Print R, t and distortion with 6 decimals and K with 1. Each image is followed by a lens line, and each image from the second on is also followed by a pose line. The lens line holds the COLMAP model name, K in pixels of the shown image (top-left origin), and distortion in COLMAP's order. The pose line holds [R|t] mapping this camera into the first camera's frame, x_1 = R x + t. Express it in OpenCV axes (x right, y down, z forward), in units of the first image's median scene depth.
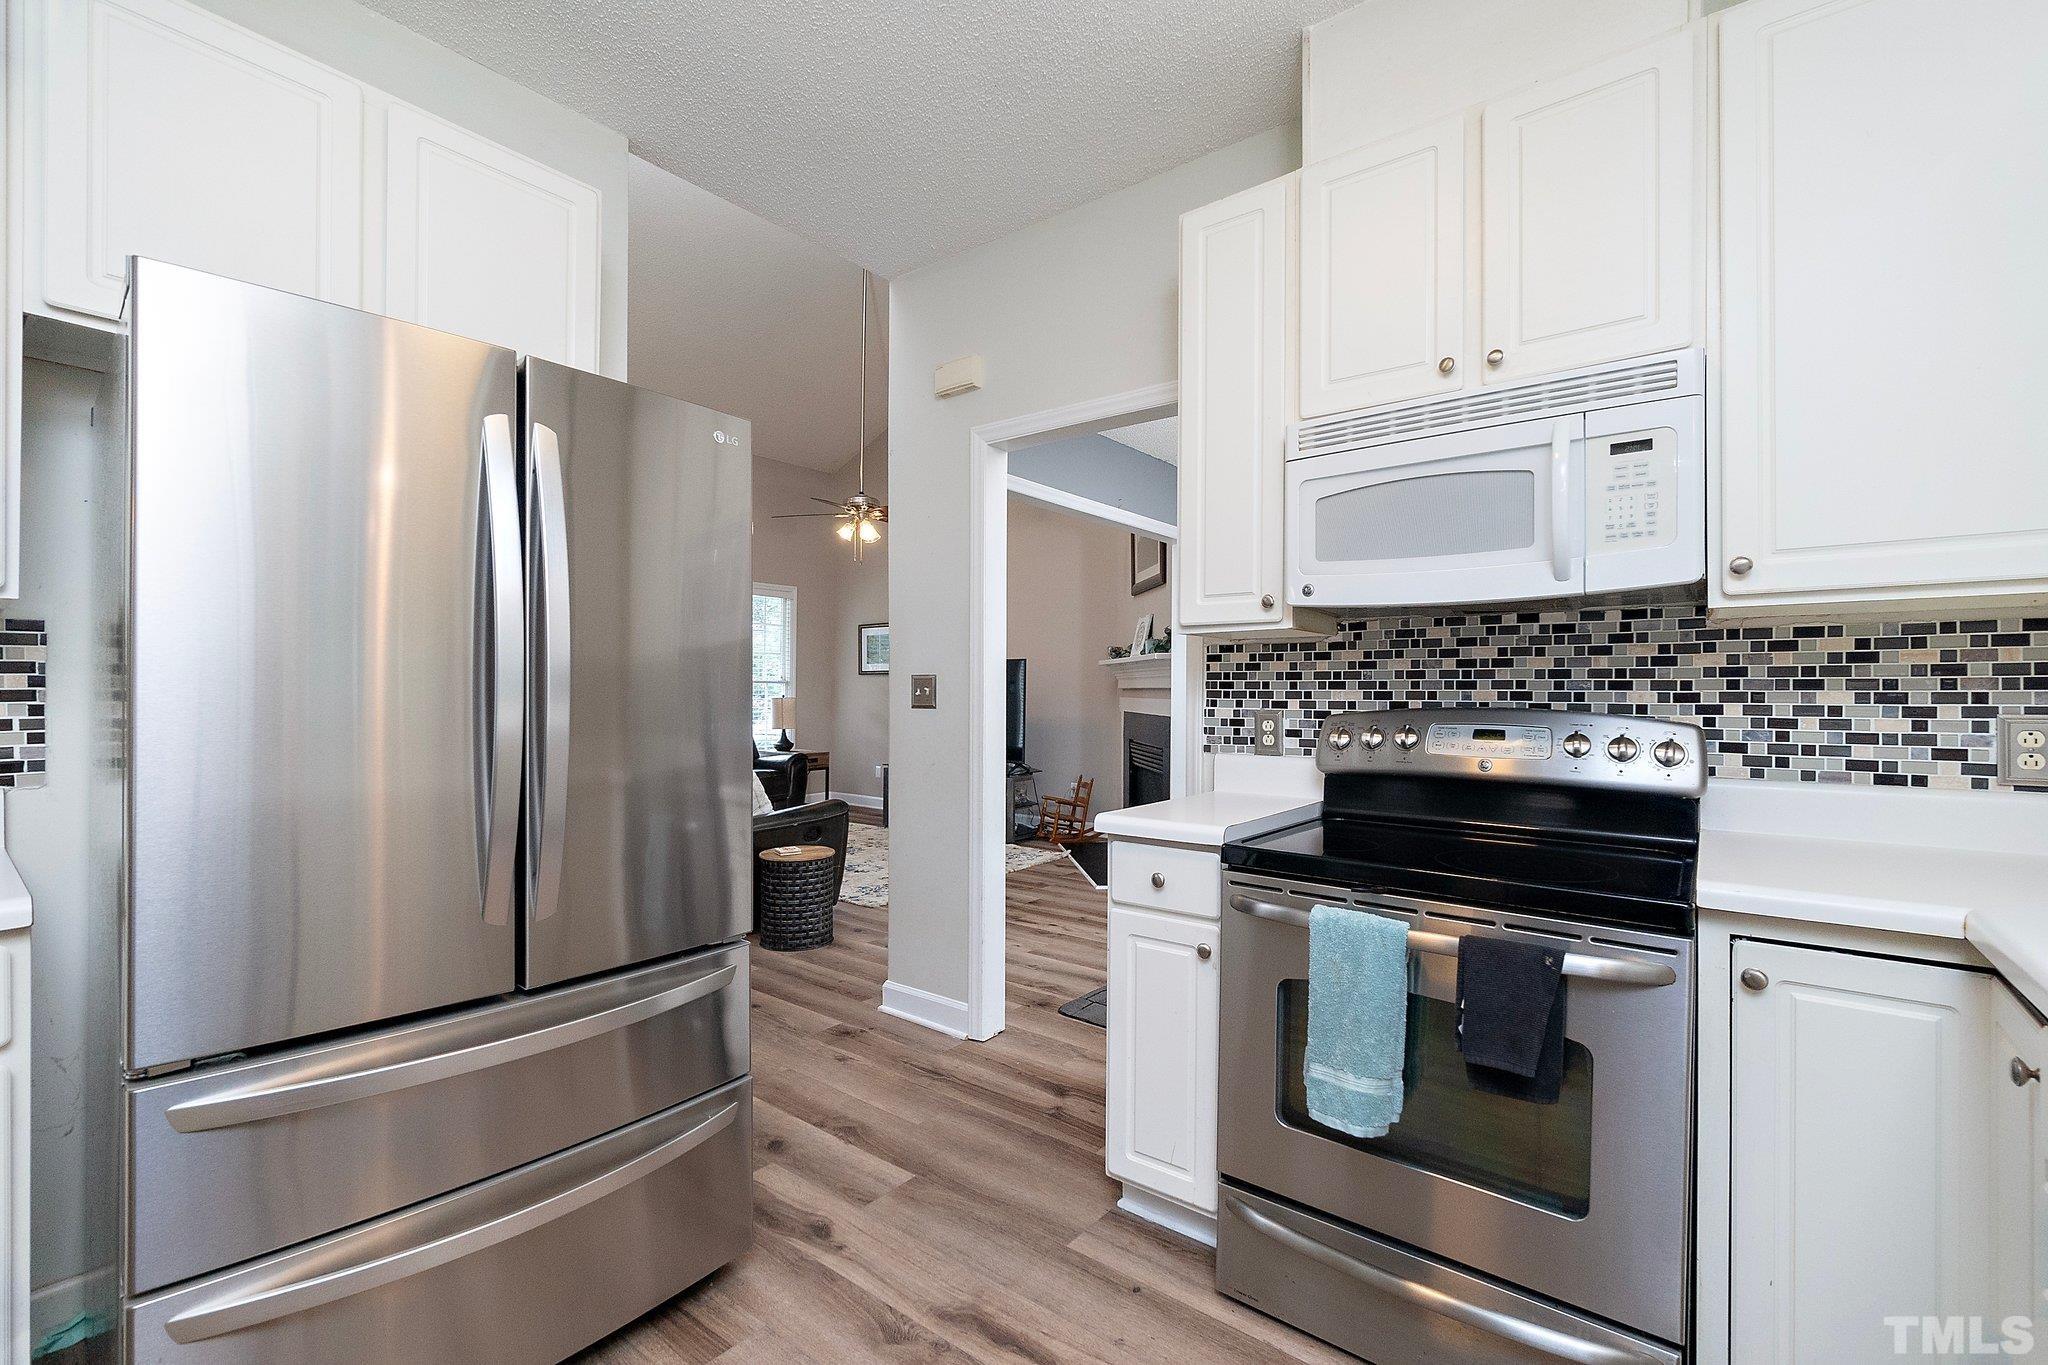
lens RADIAL K [[883.8, 0, 1029.6], [0, 883.8, 689.1], [0, 0, 1]] dist [-0.002052, -0.000164]
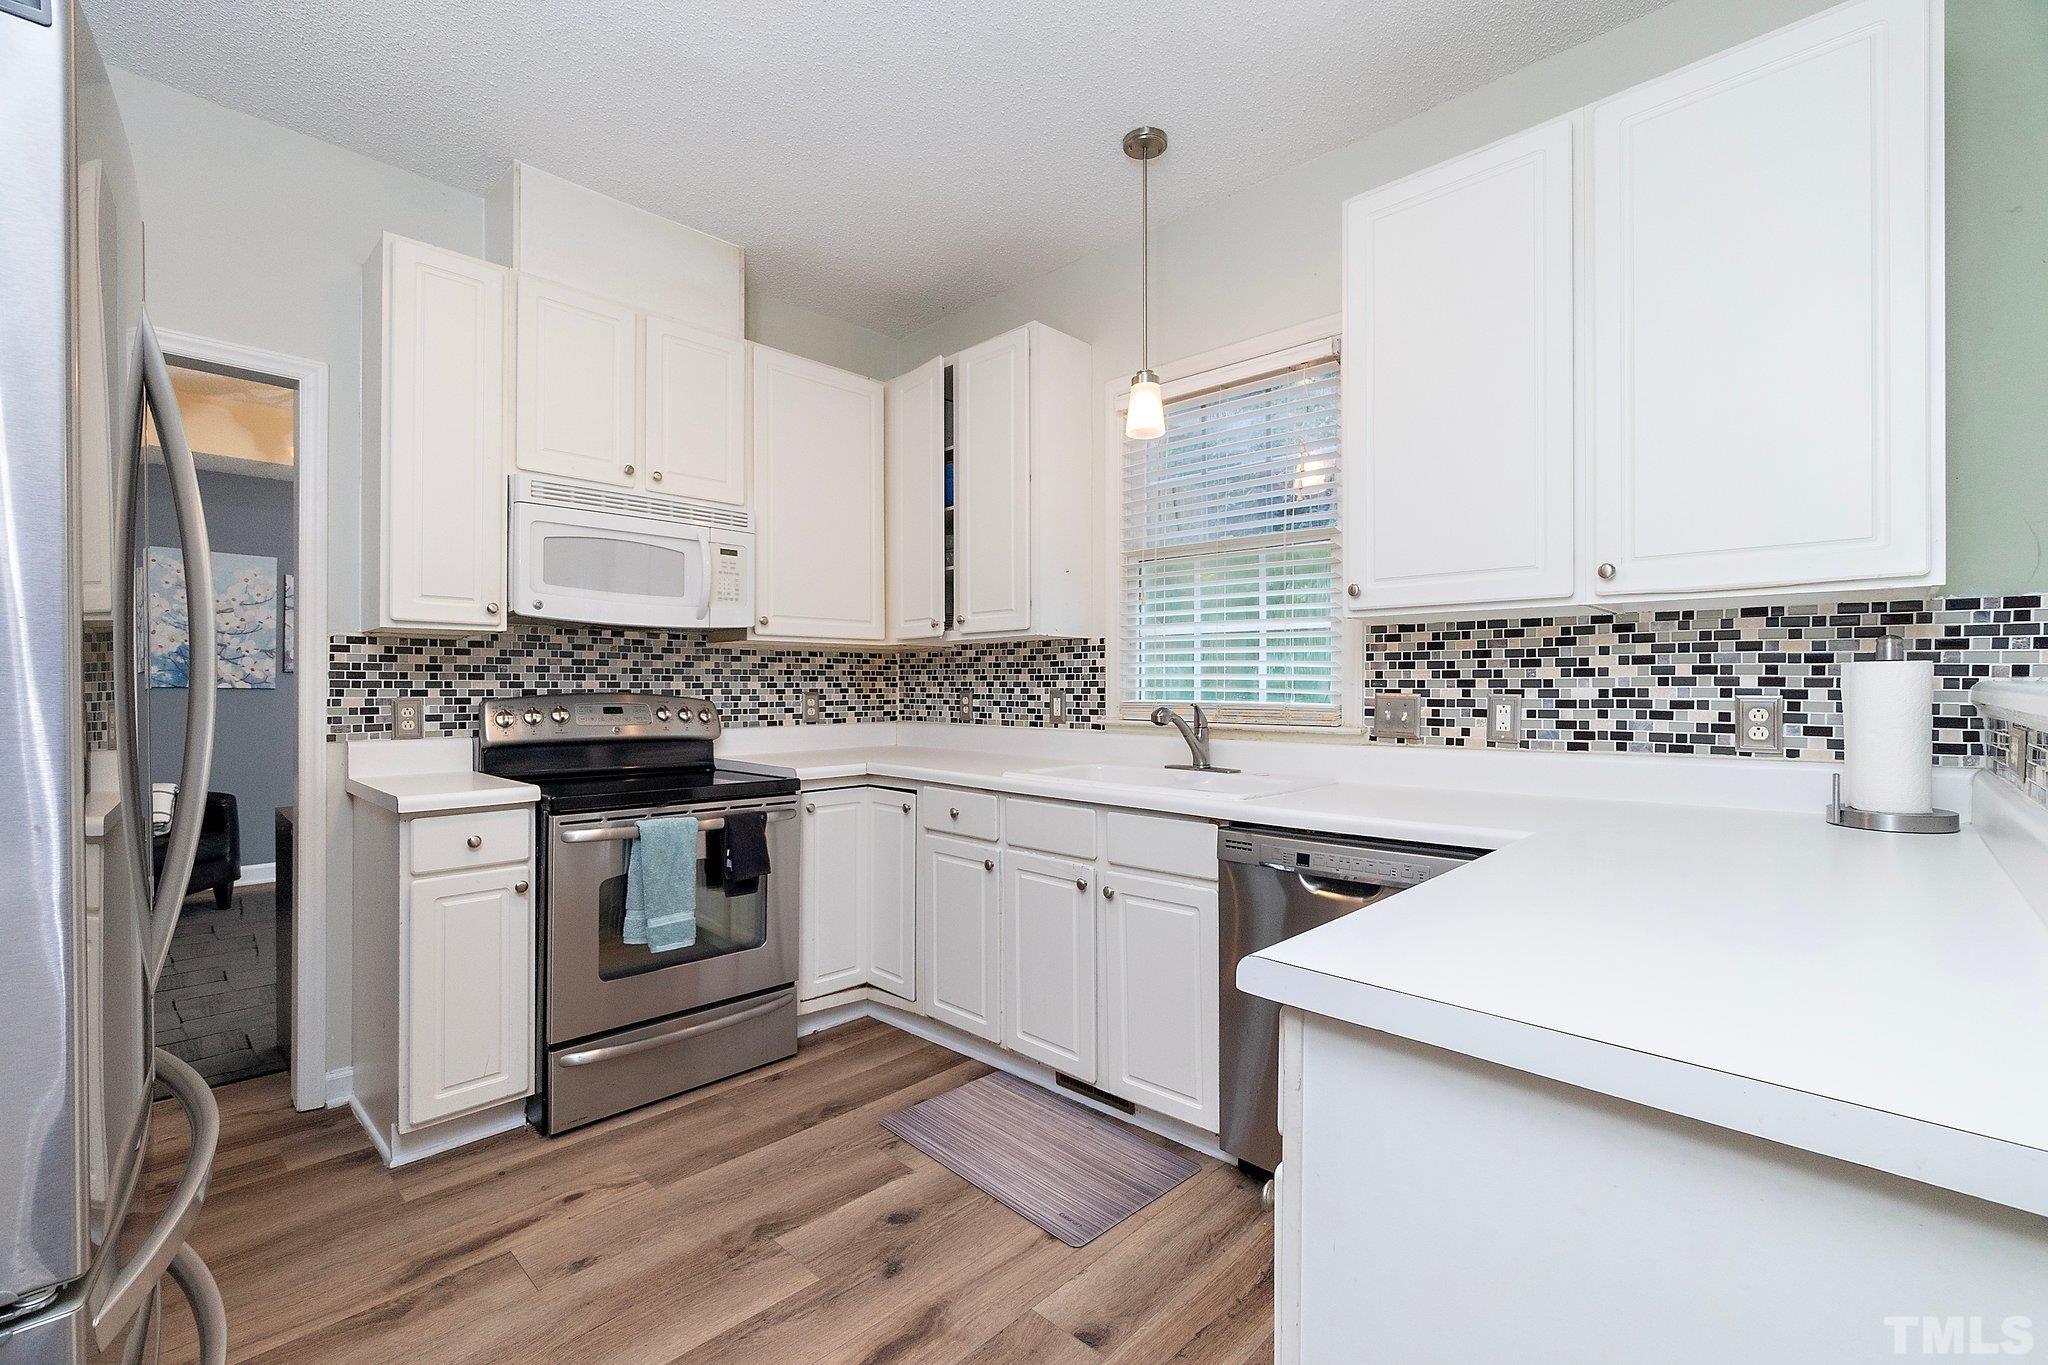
lens RADIAL K [[883.8, 0, 1021.1], [0, 883.8, 682.5], [0, 0, 1]] dist [-0.002052, -0.000164]
pose [[0.098245, 0.002711, 0.995159, -0.881012], [-0.002182, 0.999994, -0.002509, 0.005896], [-0.995160, -0.001925, 0.098250, 0.148237]]
